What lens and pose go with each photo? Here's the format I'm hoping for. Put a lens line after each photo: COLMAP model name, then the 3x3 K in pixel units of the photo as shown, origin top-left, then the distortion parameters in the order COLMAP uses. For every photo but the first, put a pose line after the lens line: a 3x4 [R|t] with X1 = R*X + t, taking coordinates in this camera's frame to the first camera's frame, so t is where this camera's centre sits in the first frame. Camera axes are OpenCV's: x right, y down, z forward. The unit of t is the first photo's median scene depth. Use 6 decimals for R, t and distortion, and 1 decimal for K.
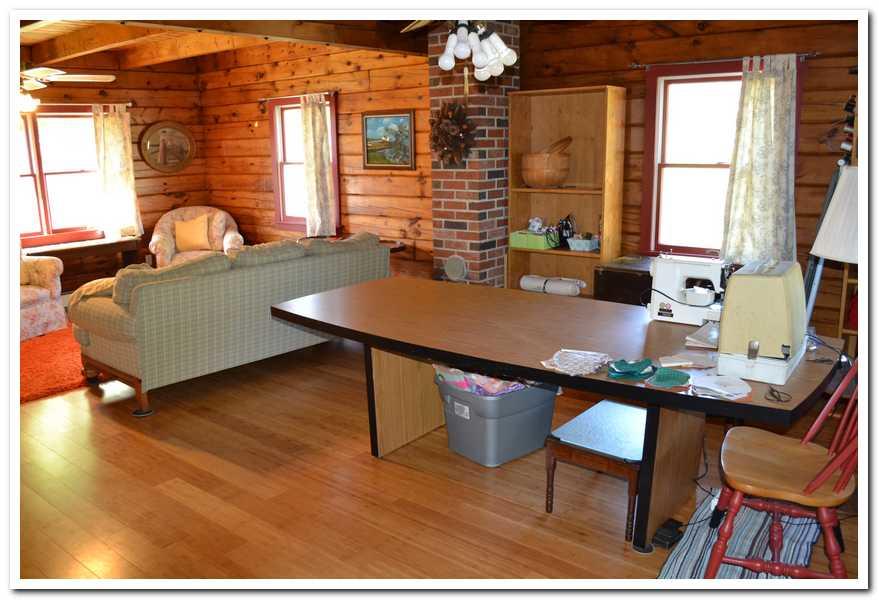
lens RADIAL K [[721.0, 0, 438.8], [0, 721.0, 304.5], [0, 0, 1]] dist [-0.083573, 0.007596]
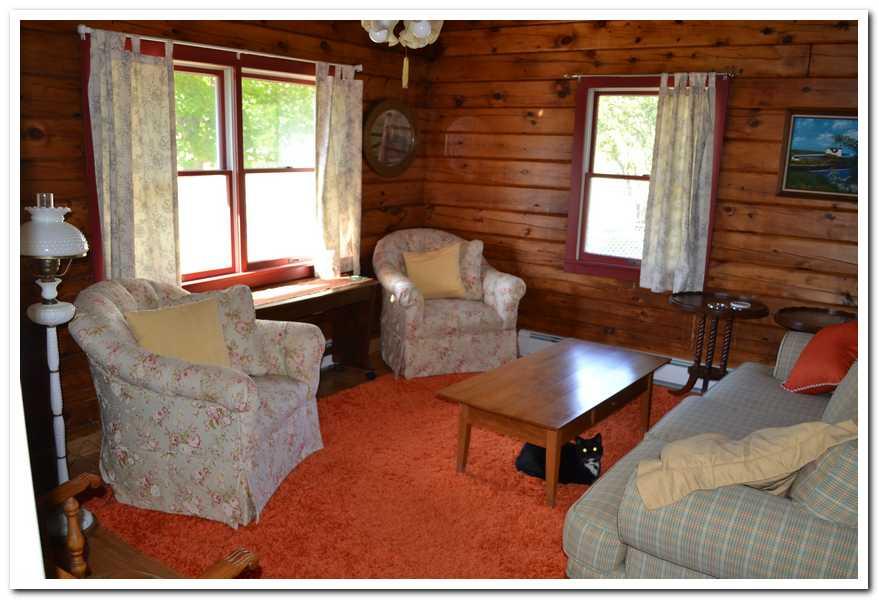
lens RADIAL K [[721.0, 0, 438.5], [0, 721.0, 301.4], [0, 0, 1]] dist [-0.083573, 0.007596]
pose [[0.995383, 0.031214, 0.090767, -0.417723], [-0.030766, 0.999507, -0.006340, -0.071719], [-0.090920, 0.003519, 0.995852, 0.353397]]
